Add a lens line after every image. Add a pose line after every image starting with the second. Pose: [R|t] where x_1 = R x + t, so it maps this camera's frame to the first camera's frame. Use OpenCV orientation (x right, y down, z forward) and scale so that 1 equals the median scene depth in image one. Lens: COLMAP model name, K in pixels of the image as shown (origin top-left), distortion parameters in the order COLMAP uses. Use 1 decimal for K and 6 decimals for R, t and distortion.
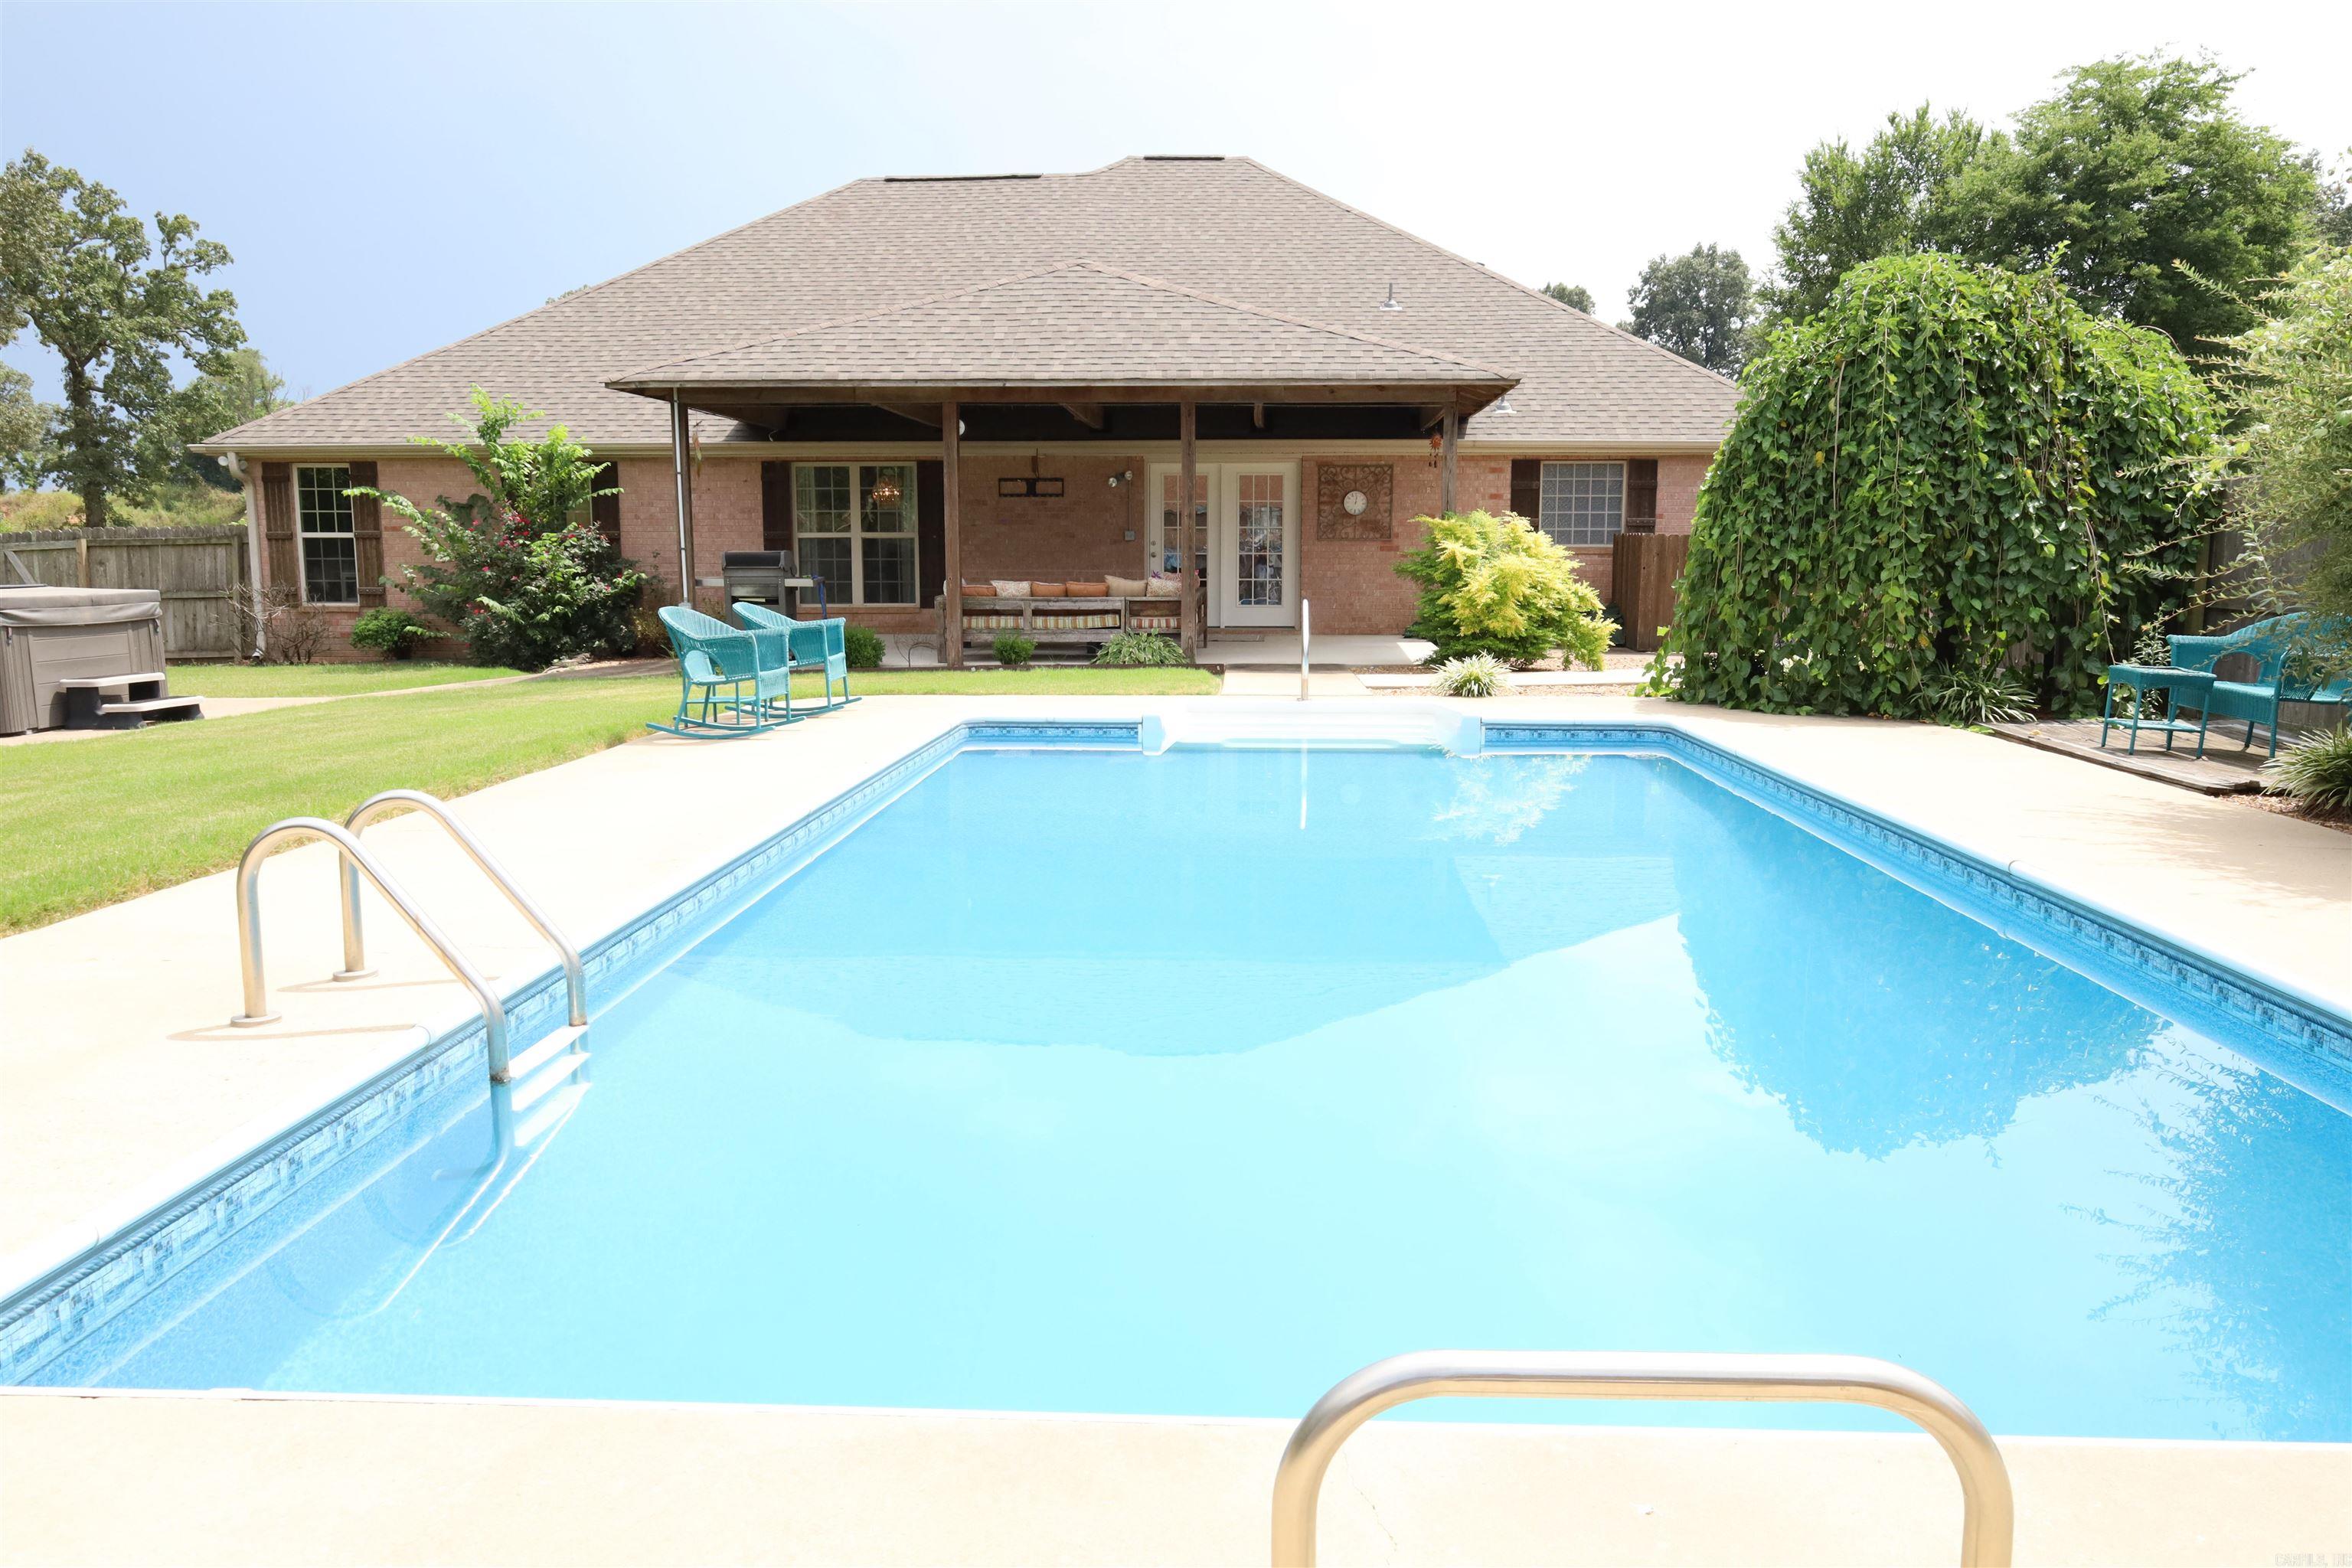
lens RADIAL K [[1772.2, 0, 1176.0], [0, 1772.2, 784.0], [0, 0, 1]] dist [-0.010689, 0.004986]
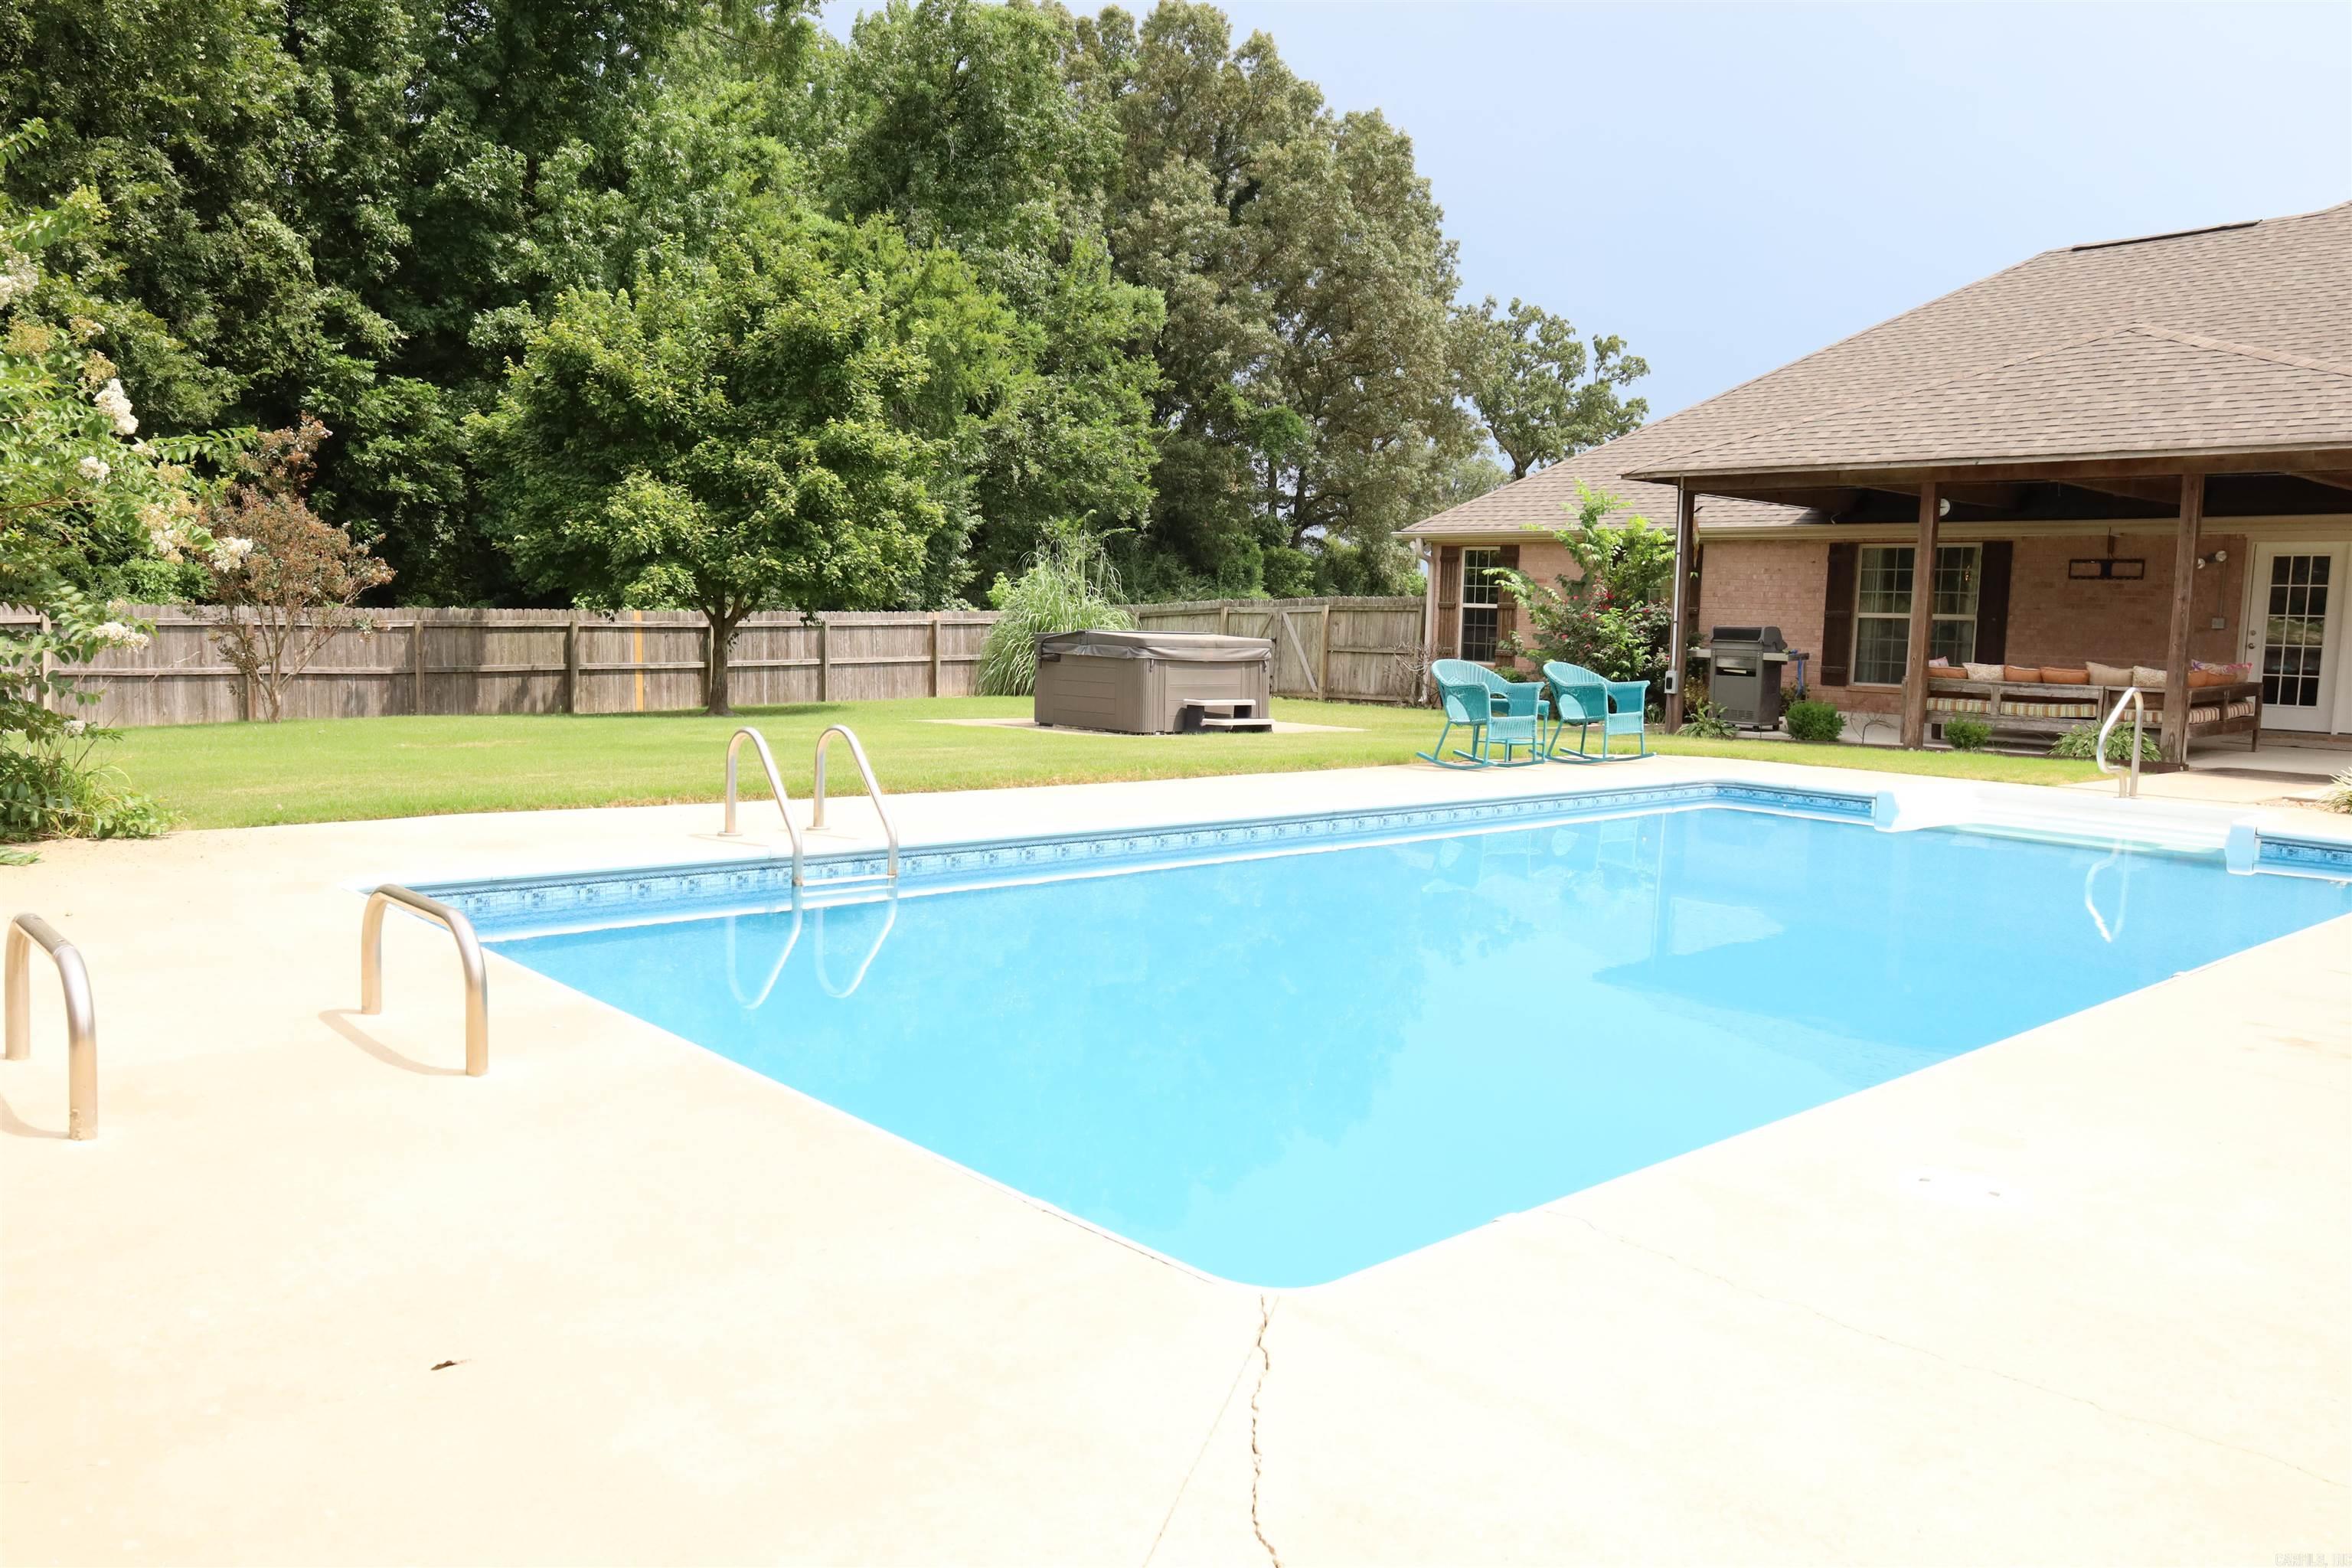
lens RADIAL K [[1811.5, 0, 1176.0], [0, 1811.5, 784.0], [0, 0, 1]] dist [0.007634, 0.003300]
pose [[0.686538, 0.089830, -0.721523, 0.296015], [-0.127152, 0.991880, 0.002503, 0.003701], [0.715890, 0.090025, 0.692386, 0.004120]]
